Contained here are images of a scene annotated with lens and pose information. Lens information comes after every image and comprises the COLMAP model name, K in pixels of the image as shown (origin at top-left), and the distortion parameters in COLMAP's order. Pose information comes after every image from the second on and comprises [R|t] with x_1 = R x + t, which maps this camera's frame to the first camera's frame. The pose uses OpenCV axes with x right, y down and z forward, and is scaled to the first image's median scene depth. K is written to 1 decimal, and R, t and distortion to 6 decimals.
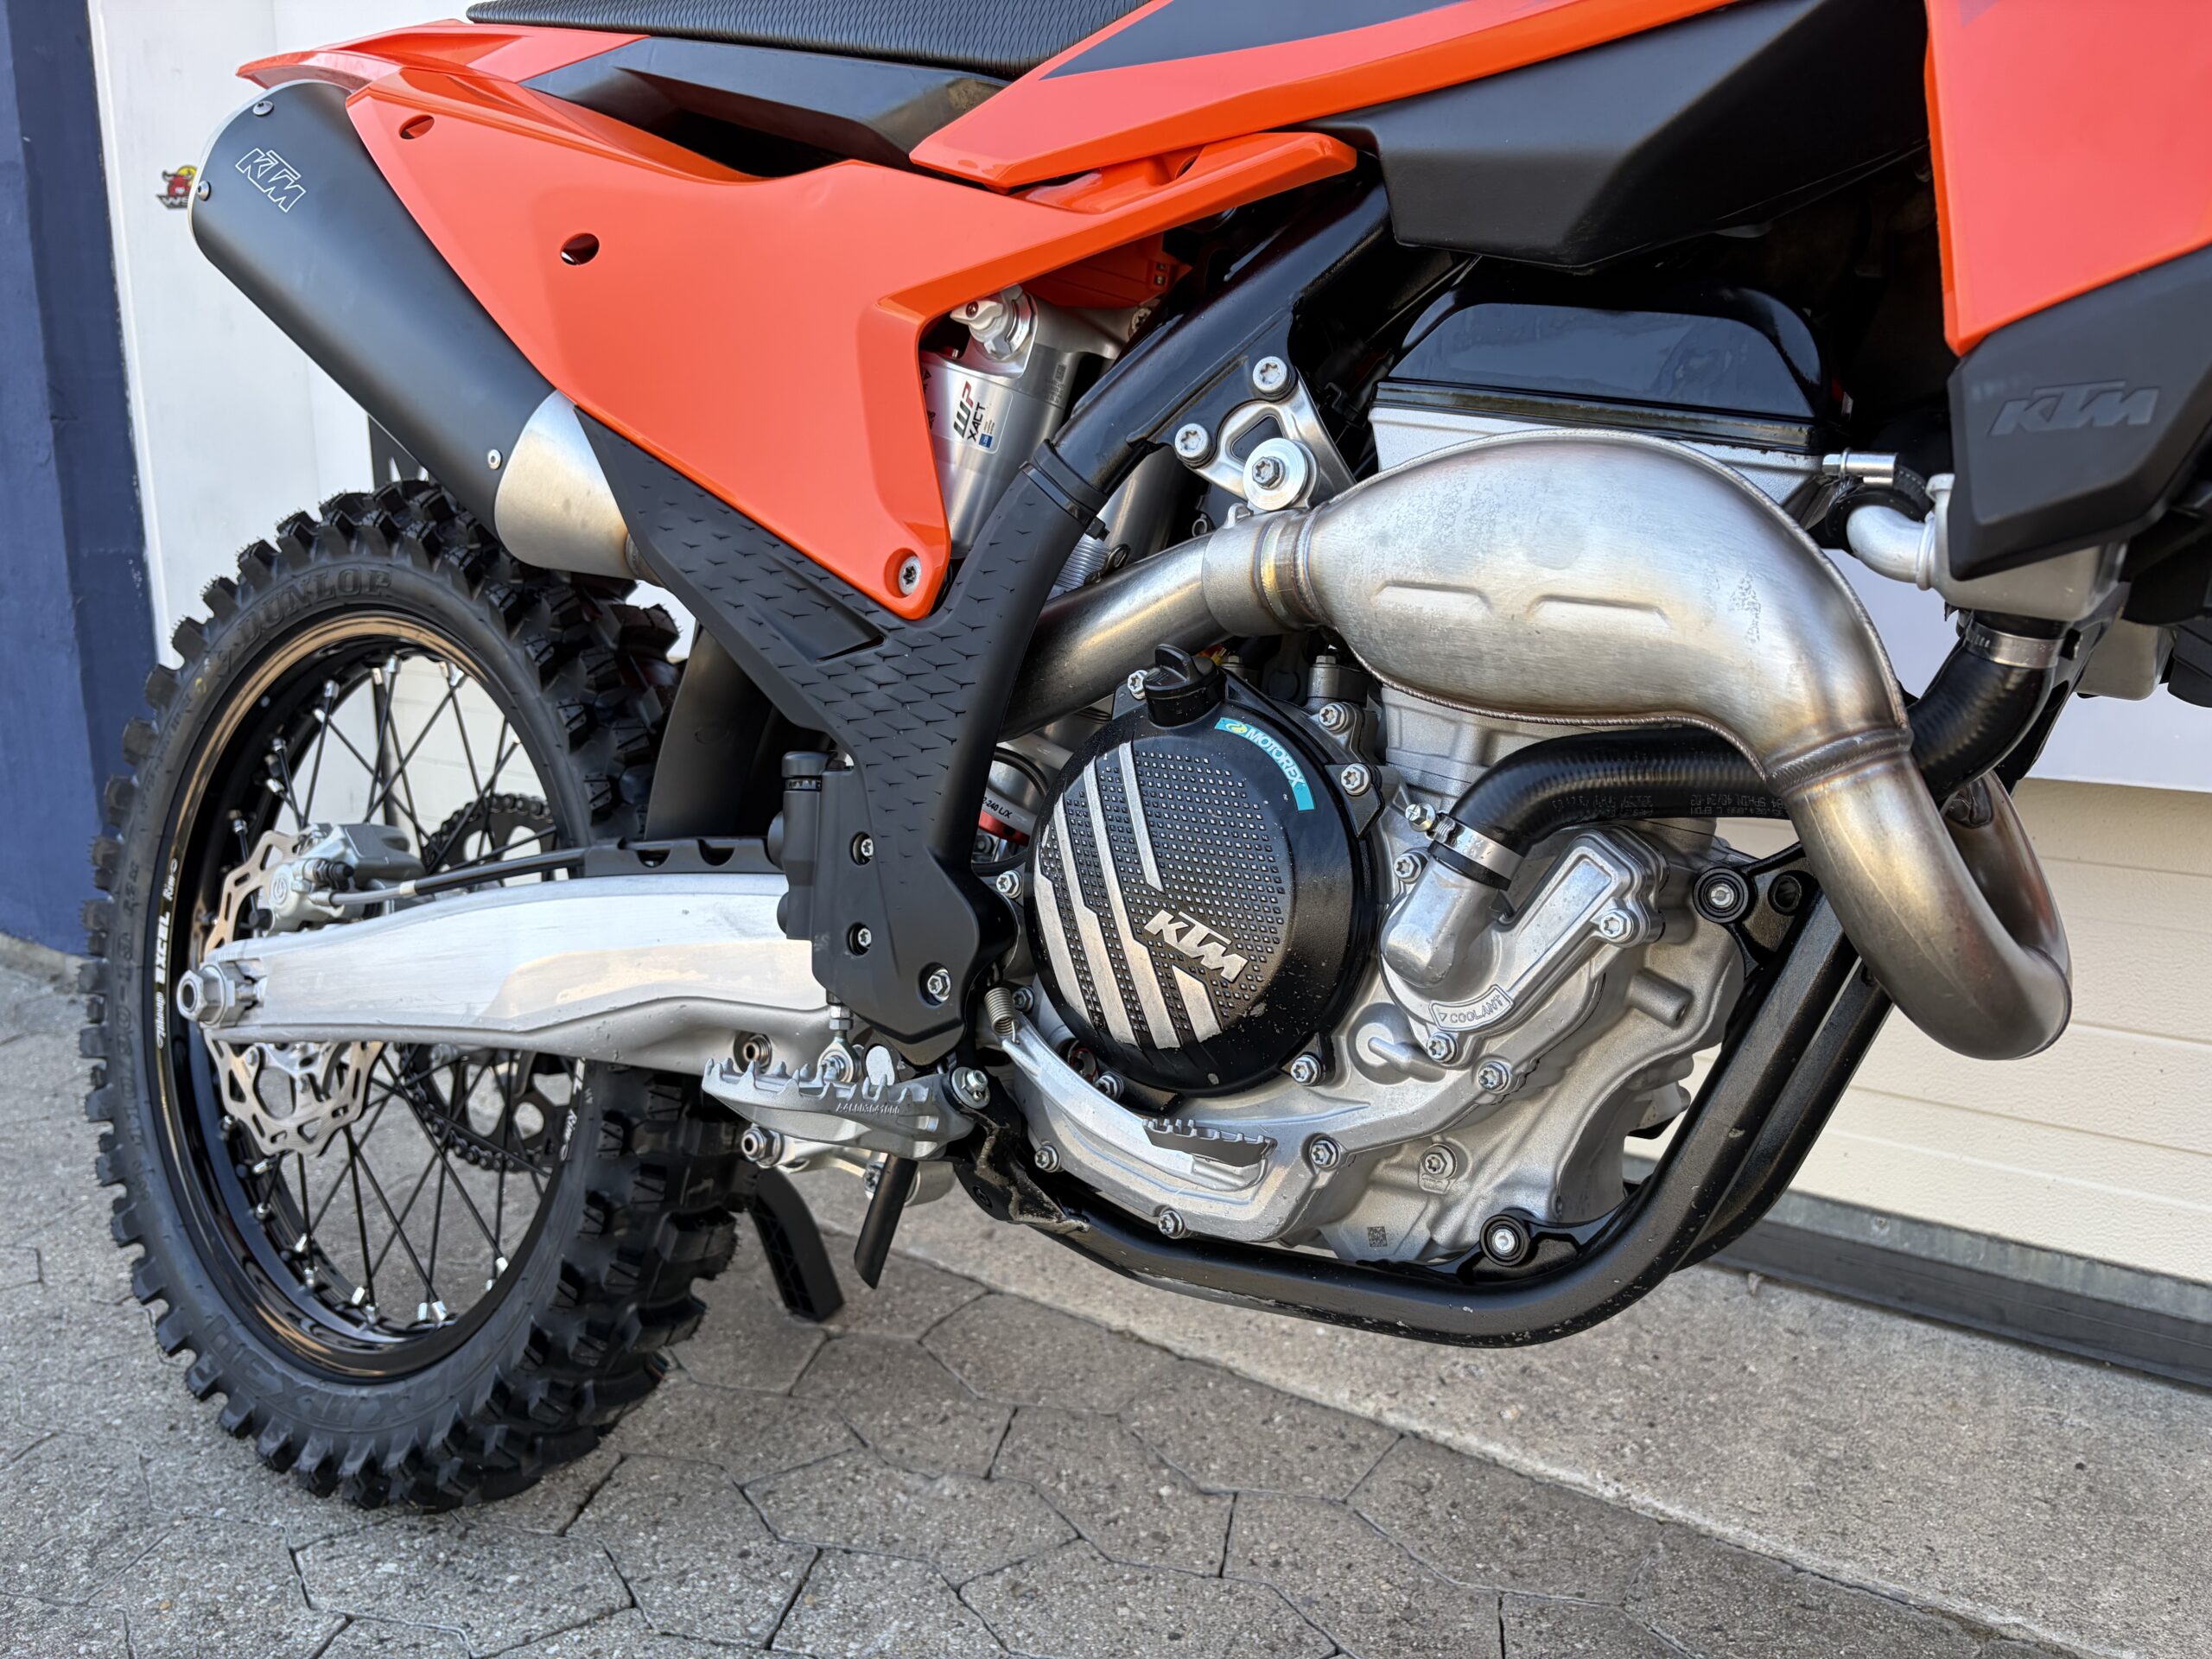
lens RADIAL K [[1694.7, 0, 1089.1], [0, 1694.7, 839.0], [0, 0, 1]] dist [0.033165, -0.037453]
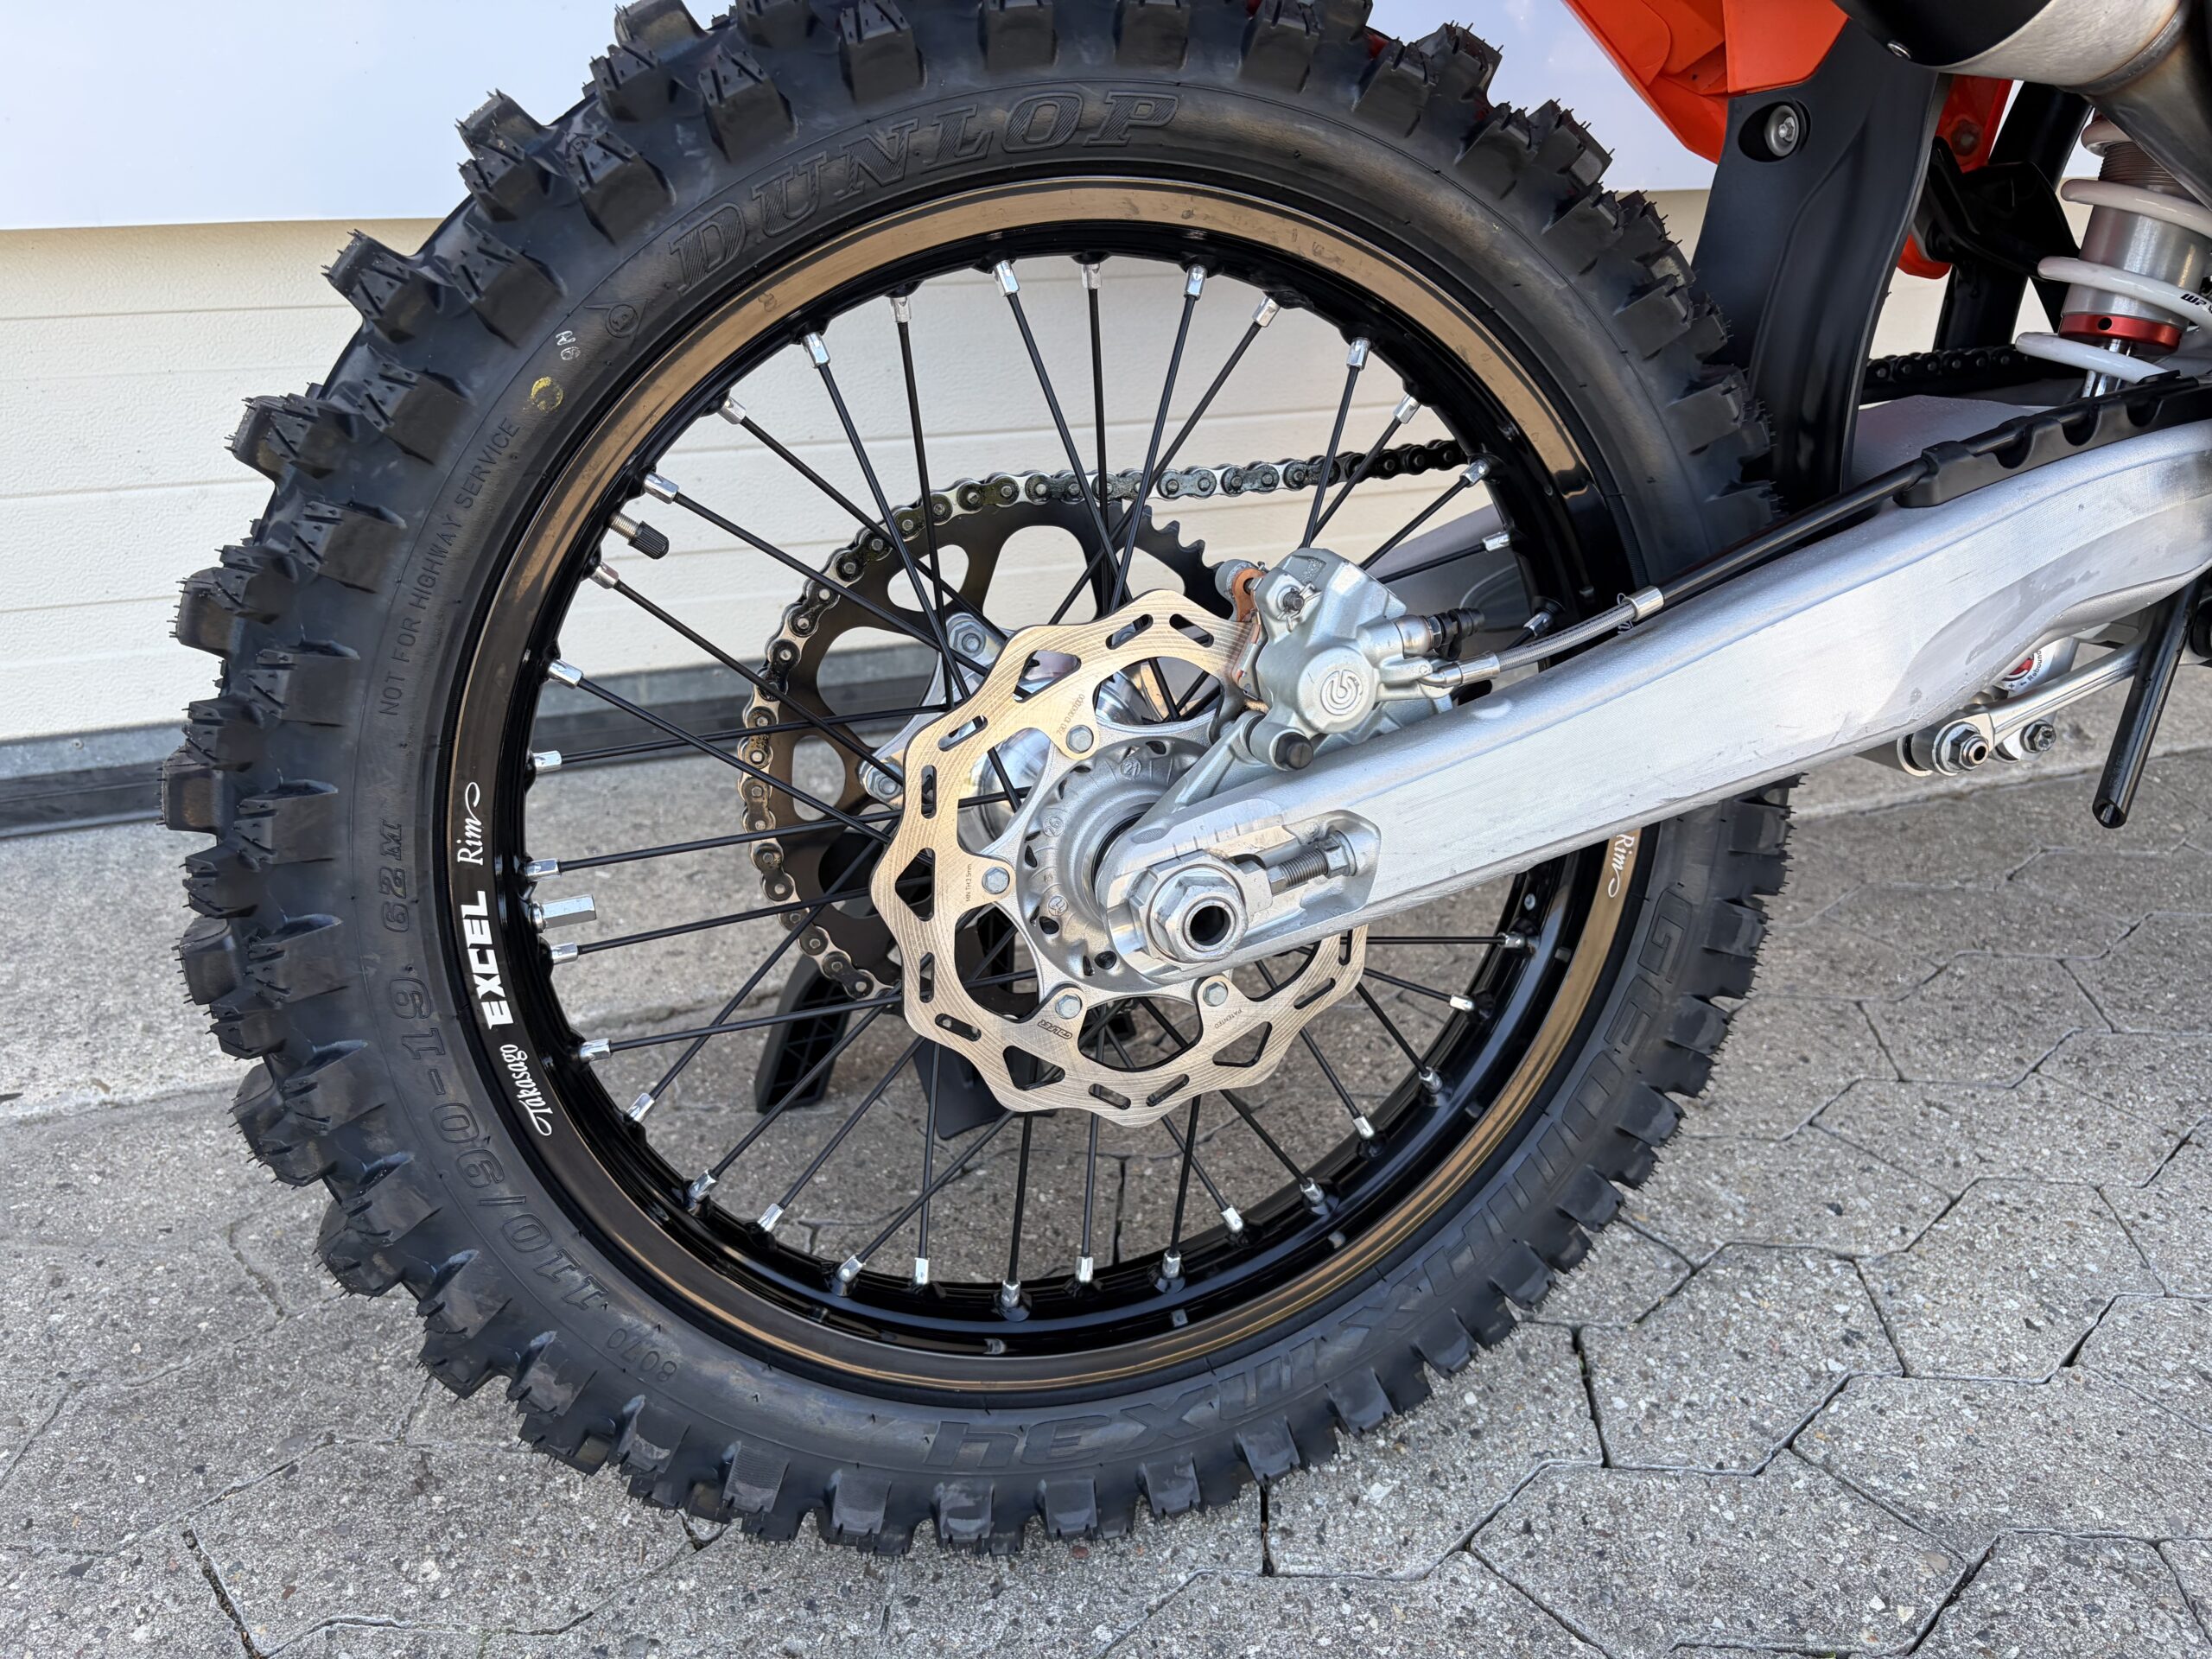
lens RADIAL K [[1694.7, 0, 1115.8], [0, 1694.7, 840.0], [0, 0, 1]] dist [0.033165, -0.037453]
pose [[0.574271, -0.381657, 0.724259, -0.911980], [0.143126, 0.917863, 0.370194, -0.143638], [-0.806057, -0.108932, 0.581727, 0.671927]]
